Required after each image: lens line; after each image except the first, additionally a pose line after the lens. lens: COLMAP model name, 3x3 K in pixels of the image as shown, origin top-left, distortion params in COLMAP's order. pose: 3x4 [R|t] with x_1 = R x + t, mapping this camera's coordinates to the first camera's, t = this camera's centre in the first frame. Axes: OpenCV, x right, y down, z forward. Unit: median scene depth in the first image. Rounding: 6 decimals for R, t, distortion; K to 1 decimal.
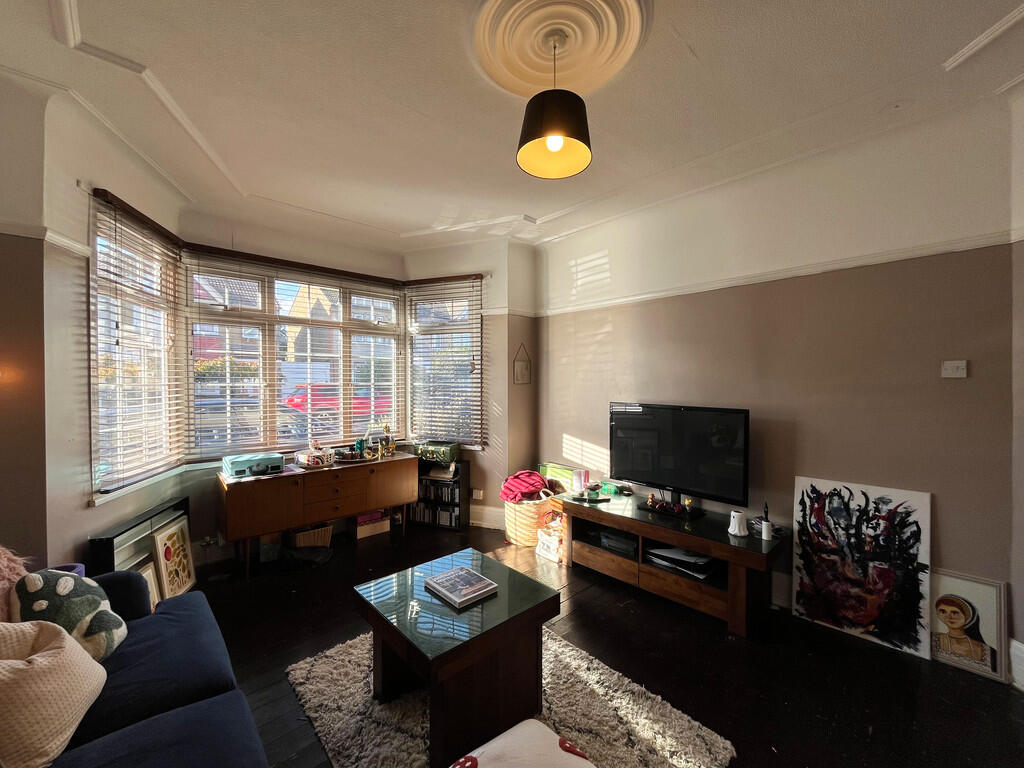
lens RADIAL K [[434.2, 0, 509.2], [0, 434.2, 389.8], [0, 0, 1]] dist [-0.001708, -0.000036]
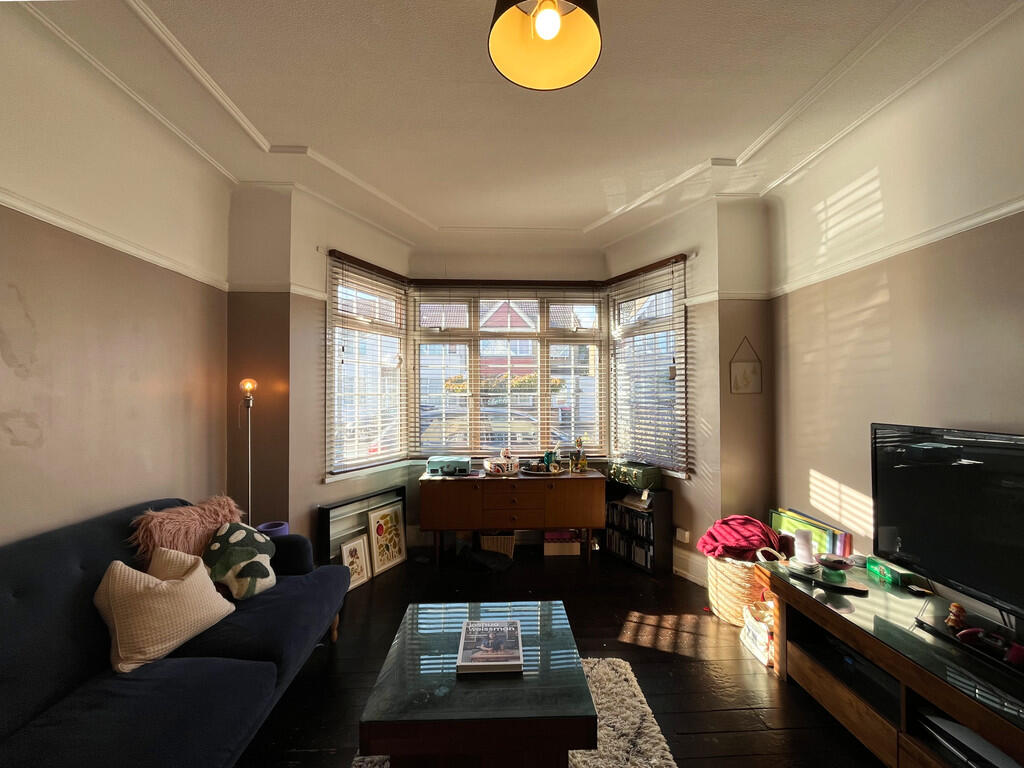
lens RADIAL K [[434.2, 0, 509.2], [0, 434.2, 389.8], [0, 0, 1]] dist [-0.001708, -0.000036]
pose [[0.749826, -0.009907, -0.661560, 0.233997], [-0.011710, 0.999533, -0.028240, 0.005722], [0.661531, 0.028922, 0.749360, 0.223478]]
